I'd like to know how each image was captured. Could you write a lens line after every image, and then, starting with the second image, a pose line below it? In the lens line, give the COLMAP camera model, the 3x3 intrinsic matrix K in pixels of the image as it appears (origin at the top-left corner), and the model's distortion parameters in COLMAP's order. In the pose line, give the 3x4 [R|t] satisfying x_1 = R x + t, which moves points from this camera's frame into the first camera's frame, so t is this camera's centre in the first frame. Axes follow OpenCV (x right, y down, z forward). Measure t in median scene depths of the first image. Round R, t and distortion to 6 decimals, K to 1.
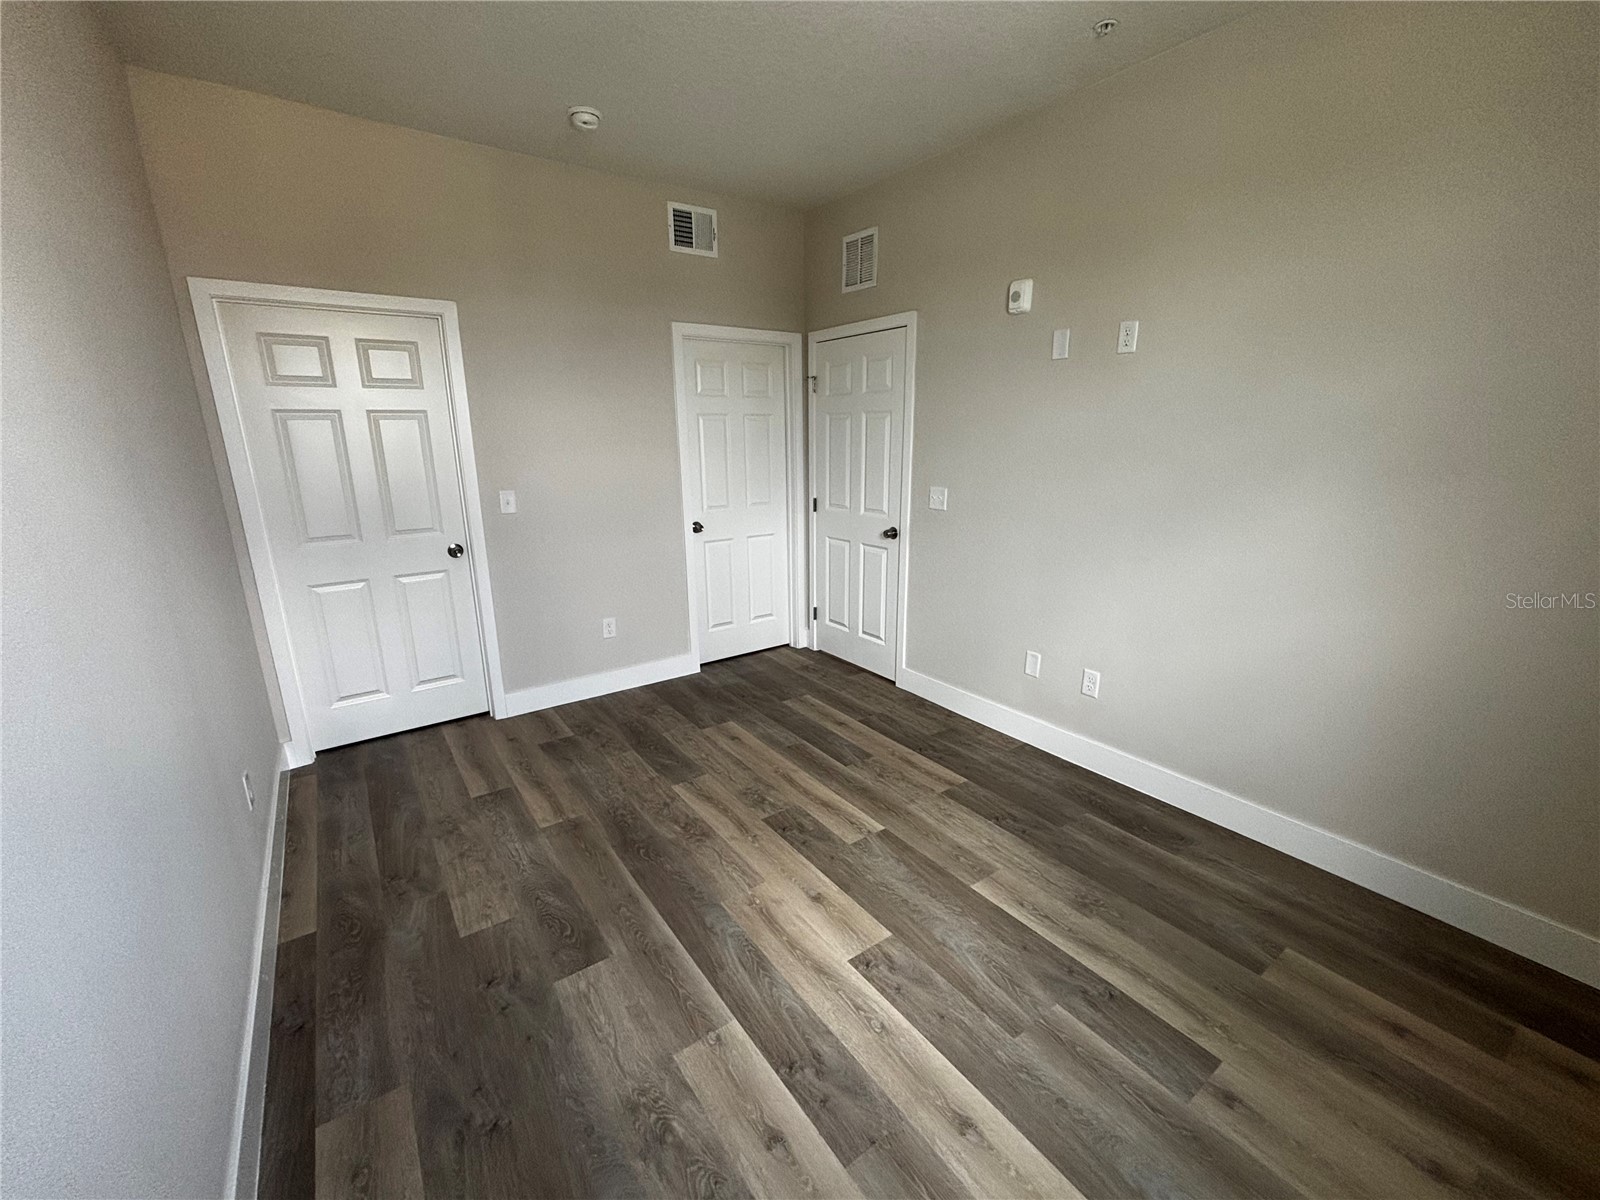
lens RADIAL K [[660.3, 0, 803.0], [0, 660.3, 597.8], [0, 0, 1]] dist [0.001886, 0.000100]
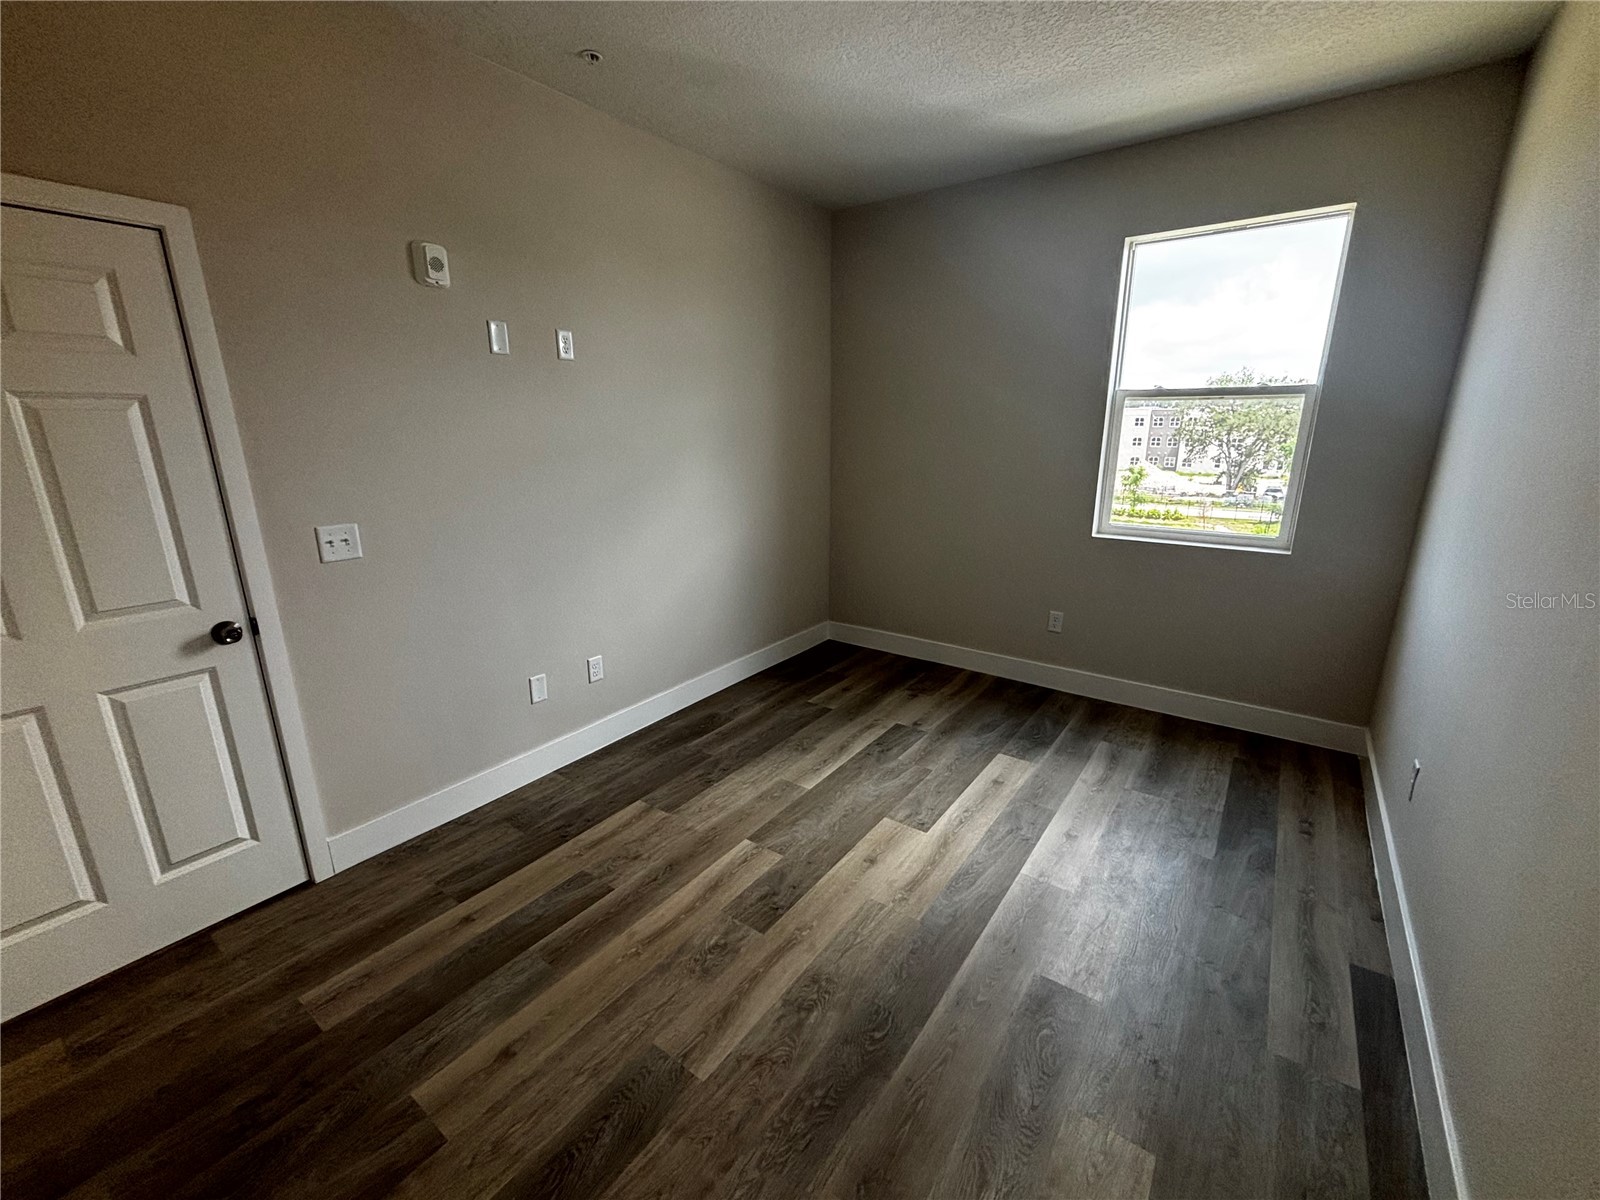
lens RADIAL K [[660.3, 0, 803.0], [0, 660.3, 597.8], [0, 0, 1]] dist [0.001886, 0.000100]
pose [[-0.312627, -0.234891, 0.920375, -0.660633], [0.250611, 0.914214, 0.318444, -0.244362], [-0.916220, 0.330211, -0.226942, 0.953263]]
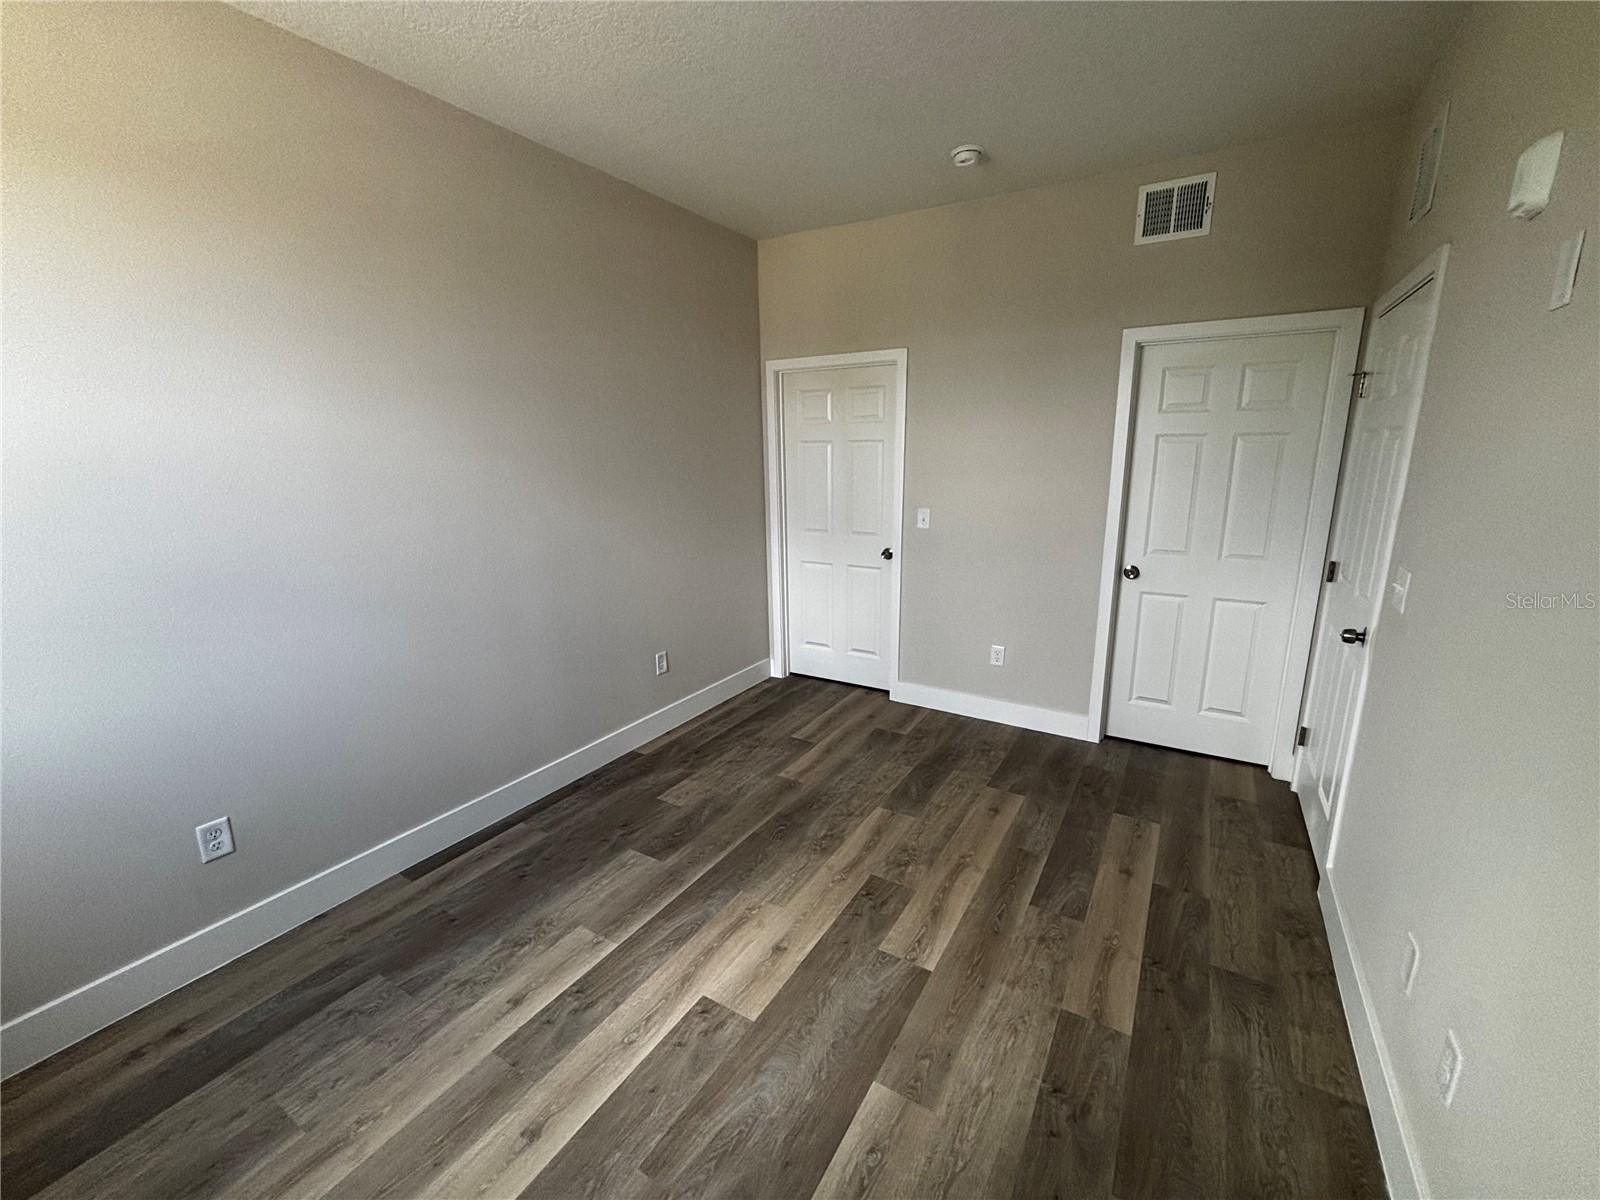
lens RADIAL K [[676.6, 0, 806.2], [0, 676.6, 591.4], [0, 0, 1]] dist [0.002513, 0.000250]
pose [[0.402198, 0.203715, -0.892601, 0.637713], [-0.229374, 0.966260, 0.117172, -0.133574], [0.886355, 0.157613, 0.435355, 0.417662]]
